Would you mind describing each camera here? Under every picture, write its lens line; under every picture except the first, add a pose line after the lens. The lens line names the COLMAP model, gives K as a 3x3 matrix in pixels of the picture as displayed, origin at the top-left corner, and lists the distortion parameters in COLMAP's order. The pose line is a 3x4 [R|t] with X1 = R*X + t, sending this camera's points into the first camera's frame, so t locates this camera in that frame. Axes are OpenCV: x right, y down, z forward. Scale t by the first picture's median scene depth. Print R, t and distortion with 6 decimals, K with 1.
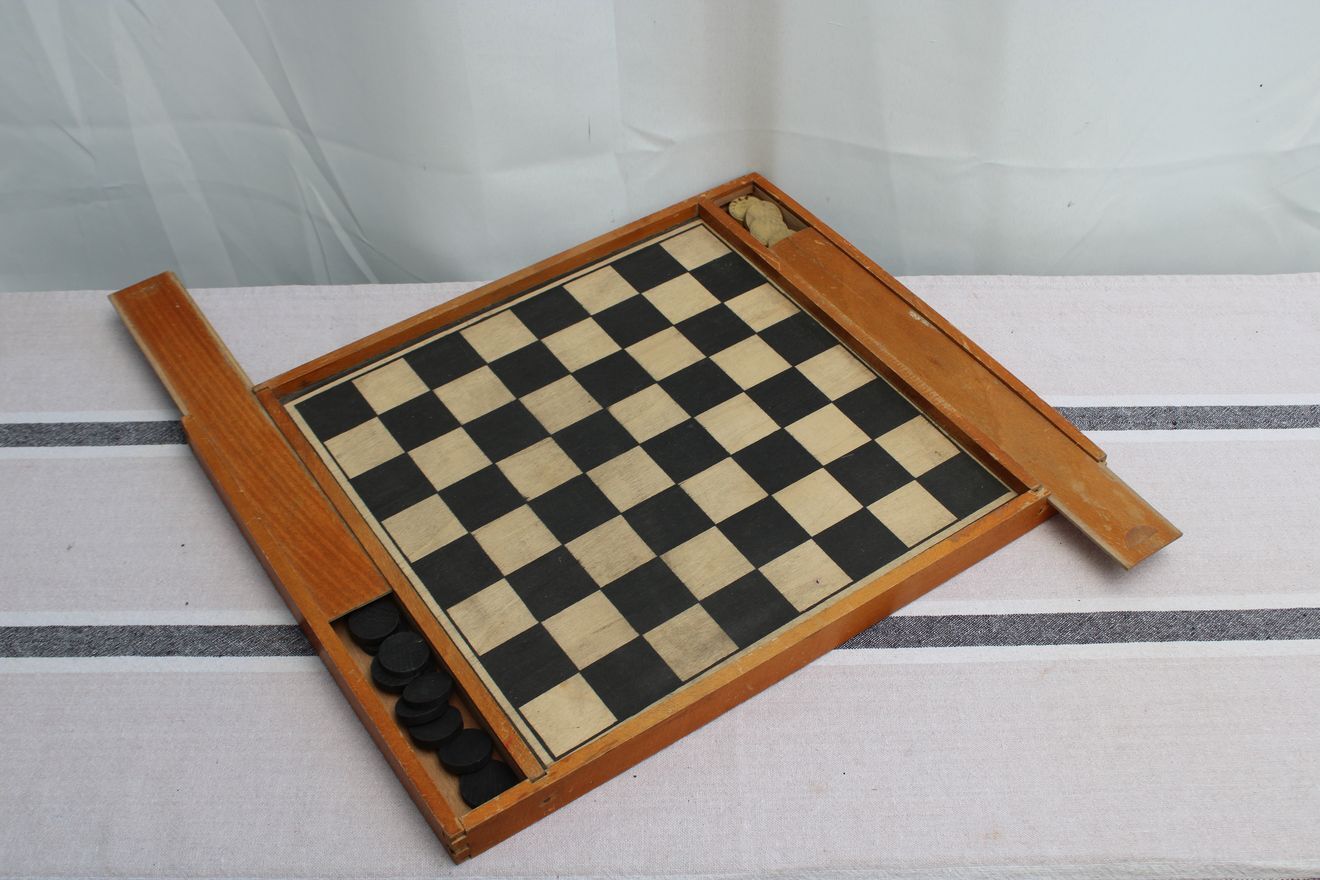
lens RADIAL K [[1483.6, 0, 685.5], [0, 1483.6, 436.1], [0, 0, 1]] dist [-0.050717, 0.004566]
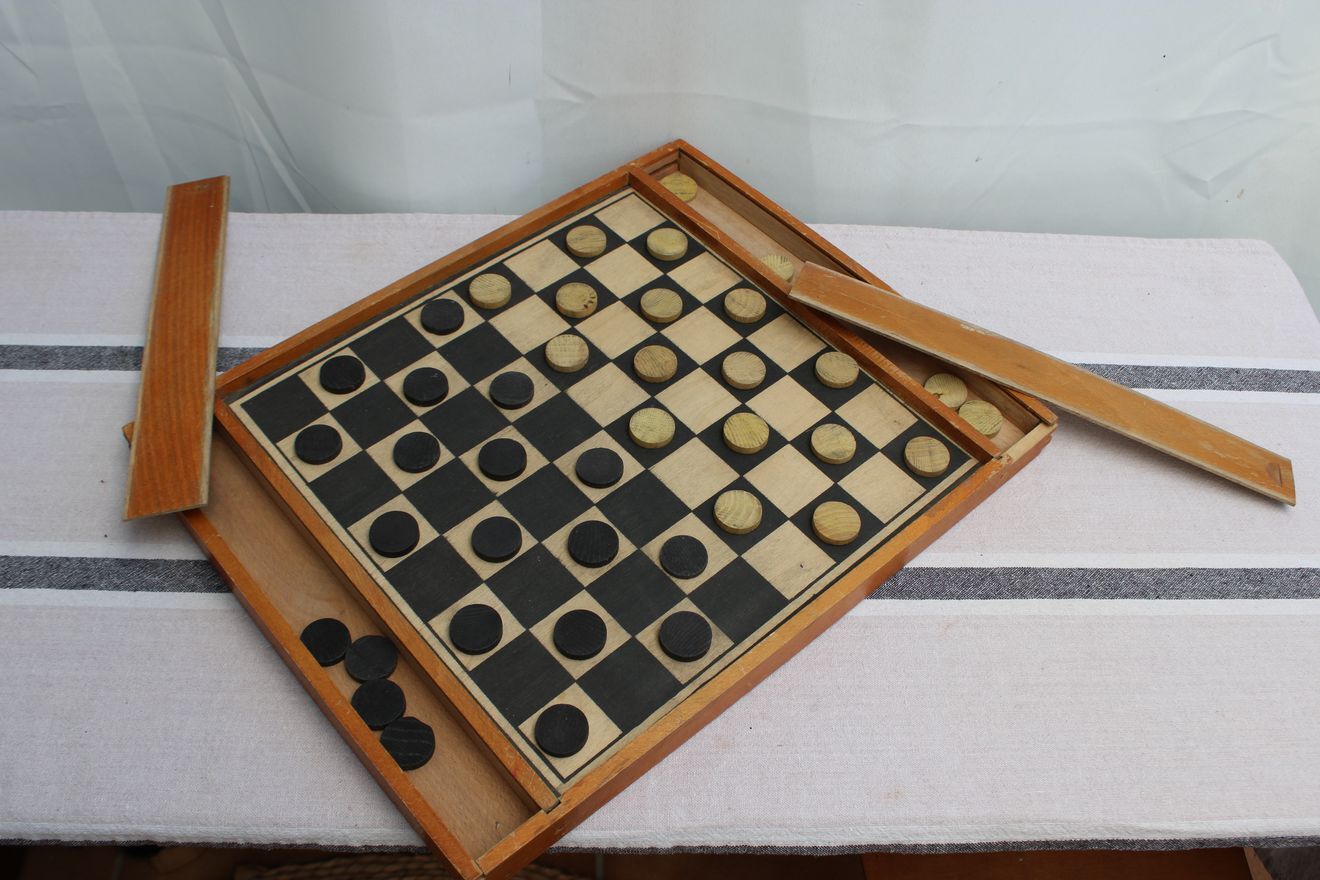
lens RADIAL K [[1238.5, 0, 660.0], [0, 1238.5, 440.0], [0, 0, 1]] dist [-0.131247, 0.001778]
pose [[0.992237, -0.050823, 0.113504, -0.085290], [0.041018, 0.995354, 0.087104, -0.055469], [-0.117404, -0.081772, 0.989712, 0.181660]]
